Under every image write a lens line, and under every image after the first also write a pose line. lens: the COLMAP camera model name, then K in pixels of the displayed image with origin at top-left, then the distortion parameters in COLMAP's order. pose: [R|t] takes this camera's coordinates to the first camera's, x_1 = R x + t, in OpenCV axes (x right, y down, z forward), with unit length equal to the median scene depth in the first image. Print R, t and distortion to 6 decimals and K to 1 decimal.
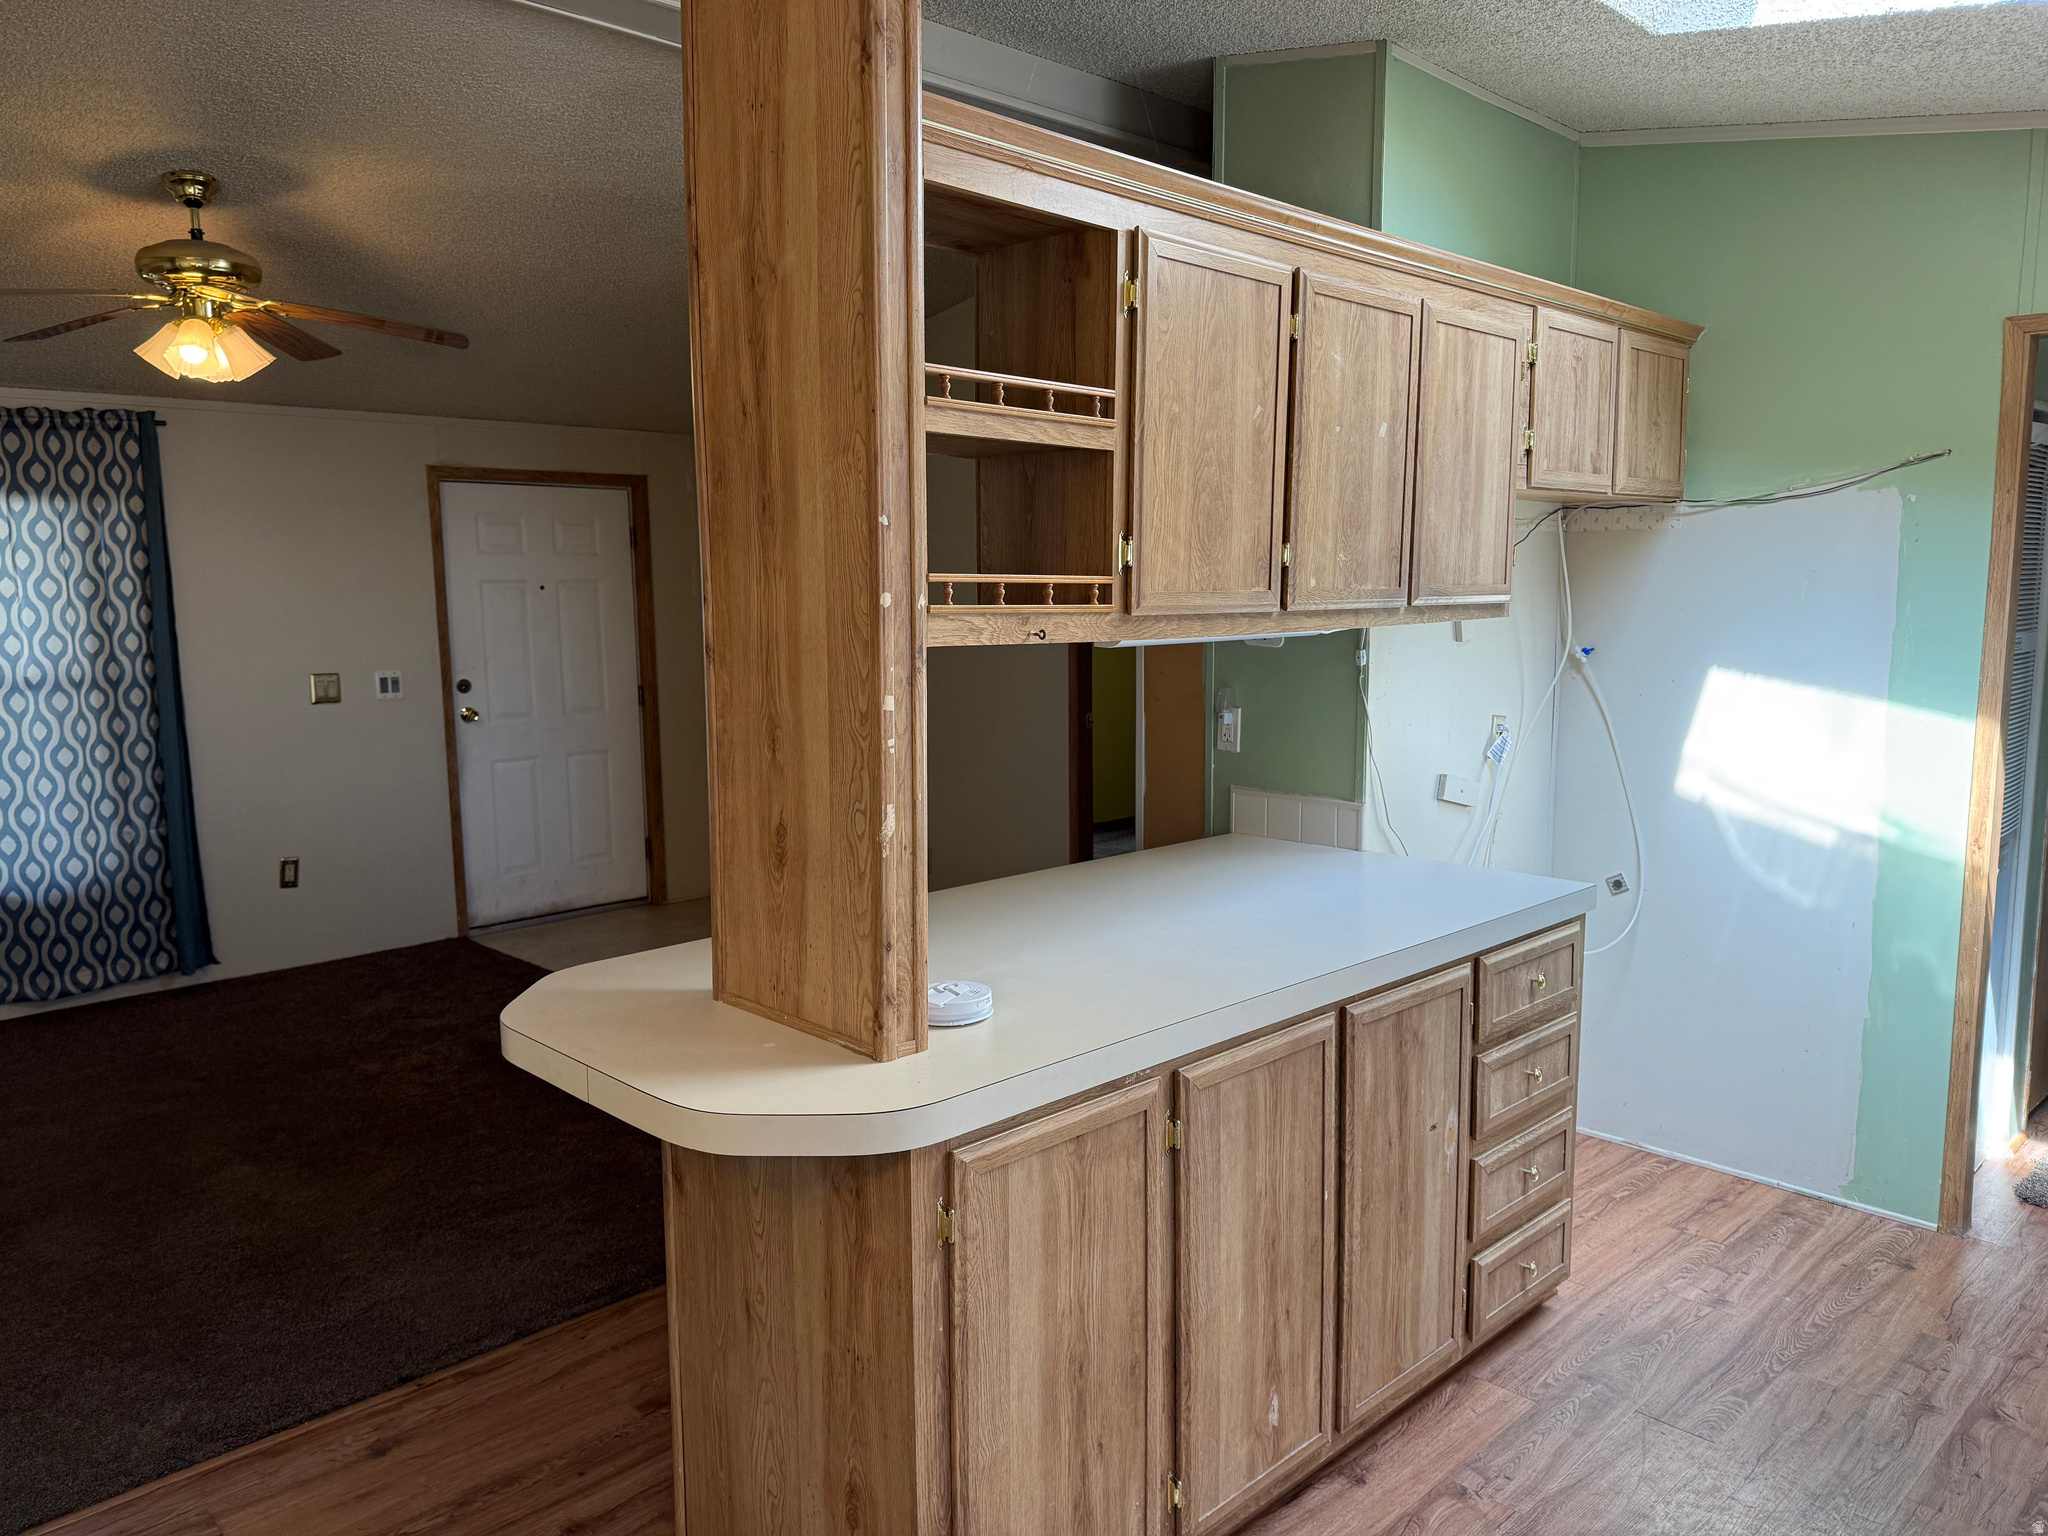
lens RADIAL K [[1439.7, 0, 1056.5], [0, 1439.7, 773.8], [0, 0, 1]] dist [0.072412, -0.089899]
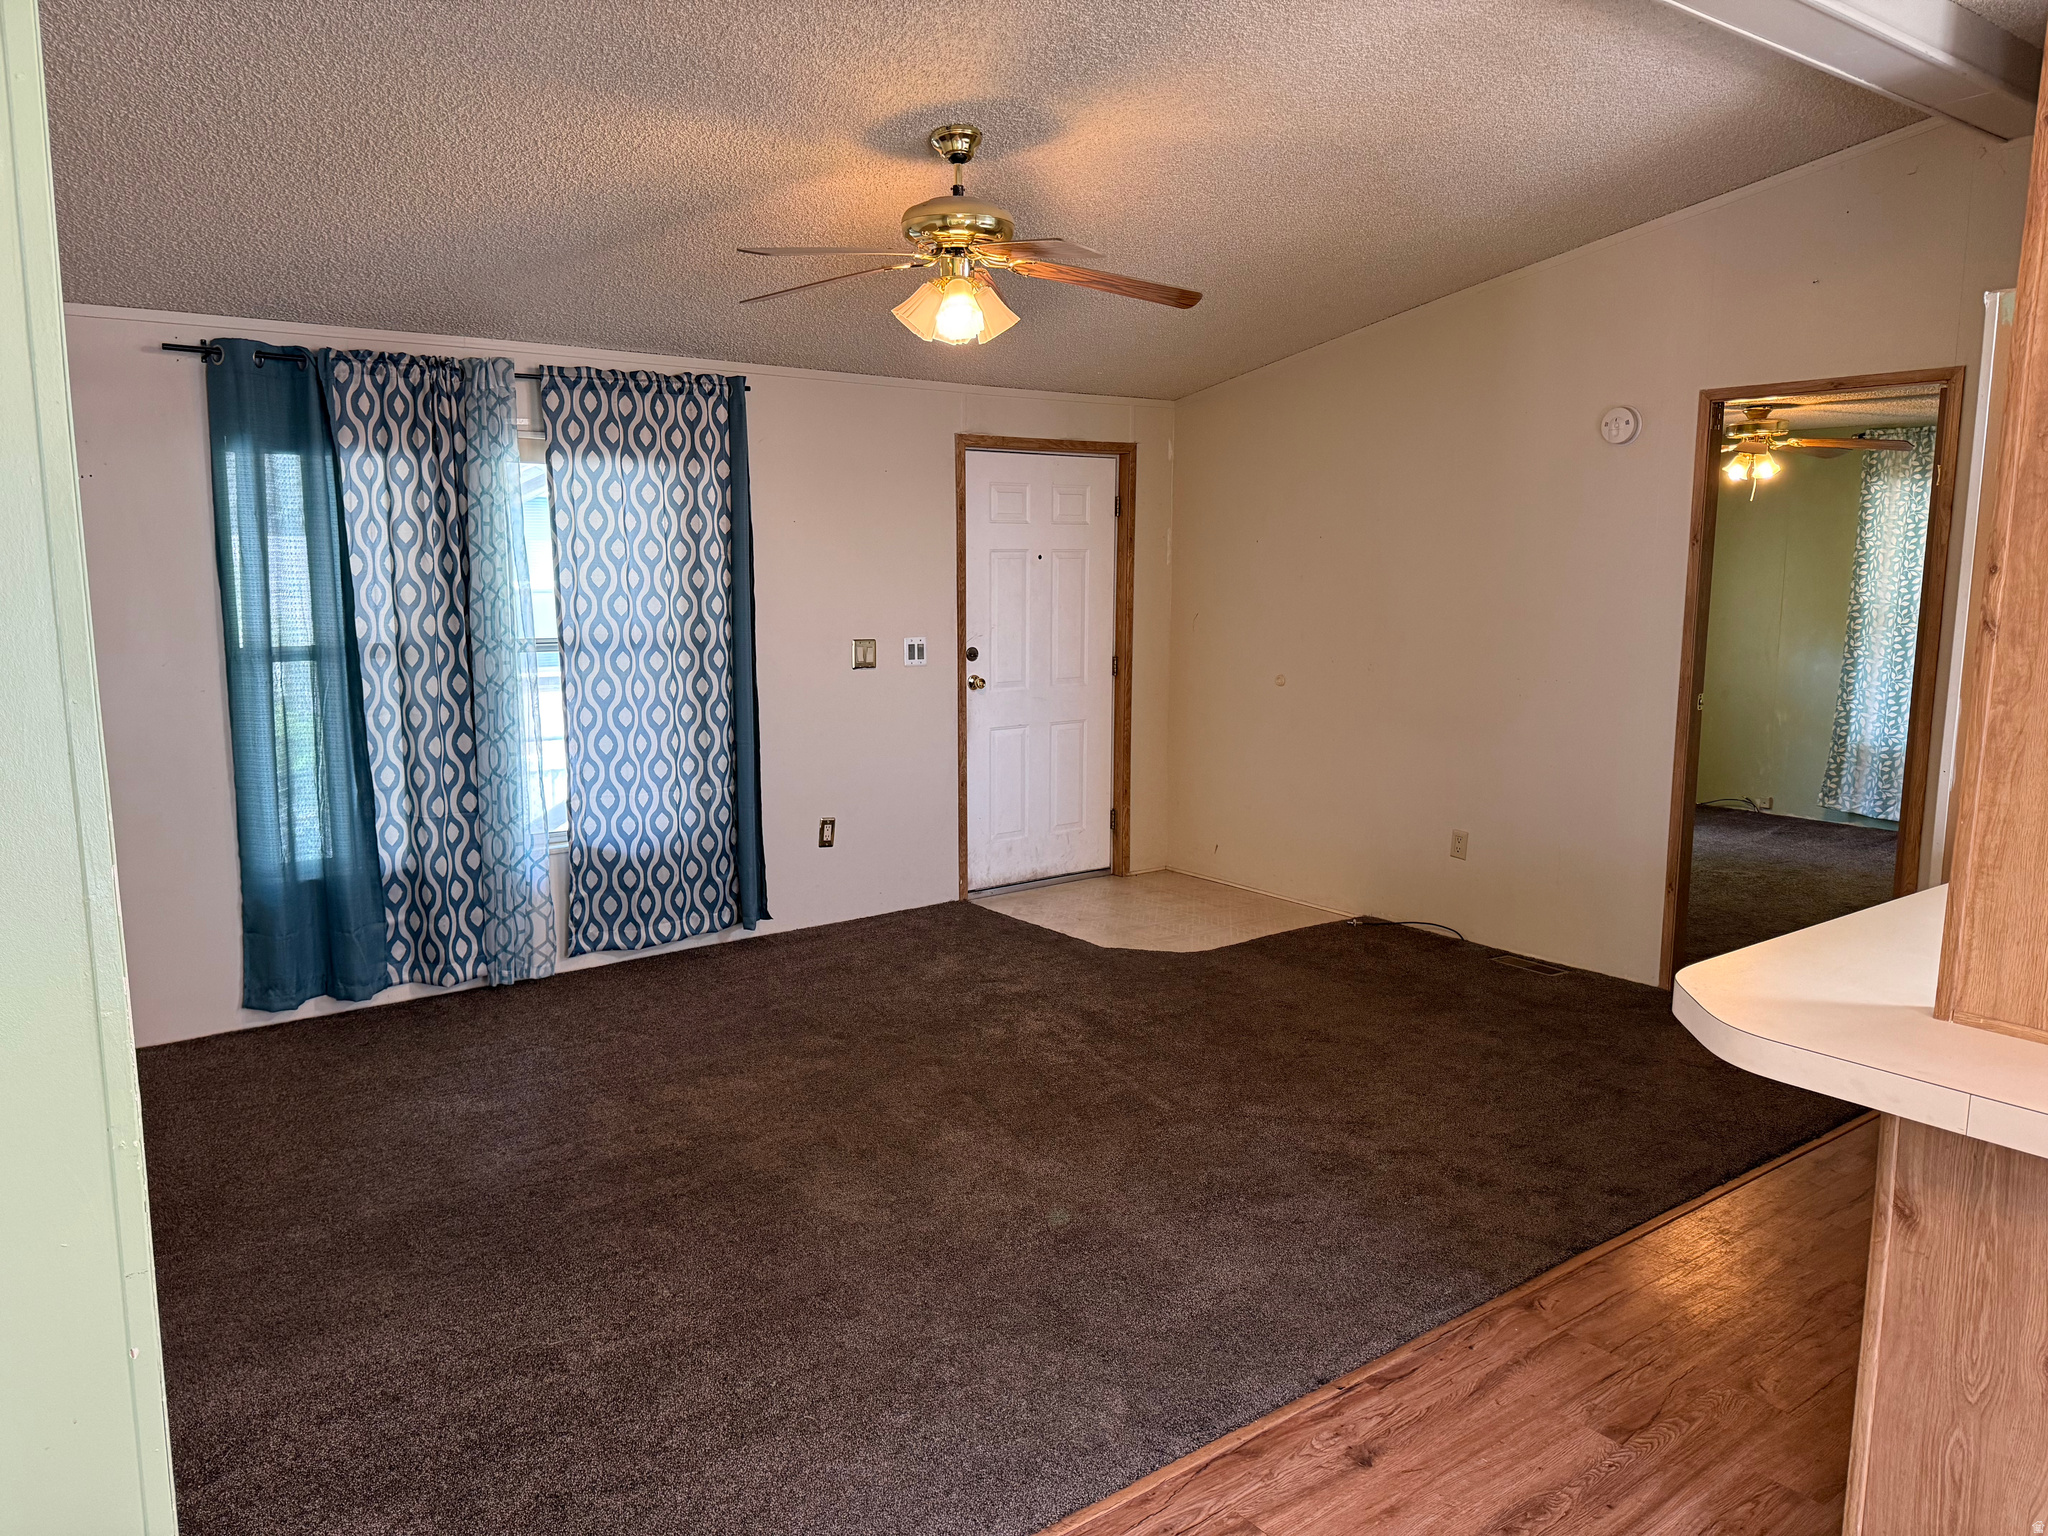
lens RADIAL K [[1439.7, 0, 1117.7], [0, 1439.7, 781.9], [0, 0, 1]] dist [0.072412, -0.089899]
pose [[0.993309, 0.030923, -0.111272, -0.238212], [-0.028331, 0.999291, 0.024799, 0.001021], [0.111960, -0.021480, 0.993481, 0.019084]]
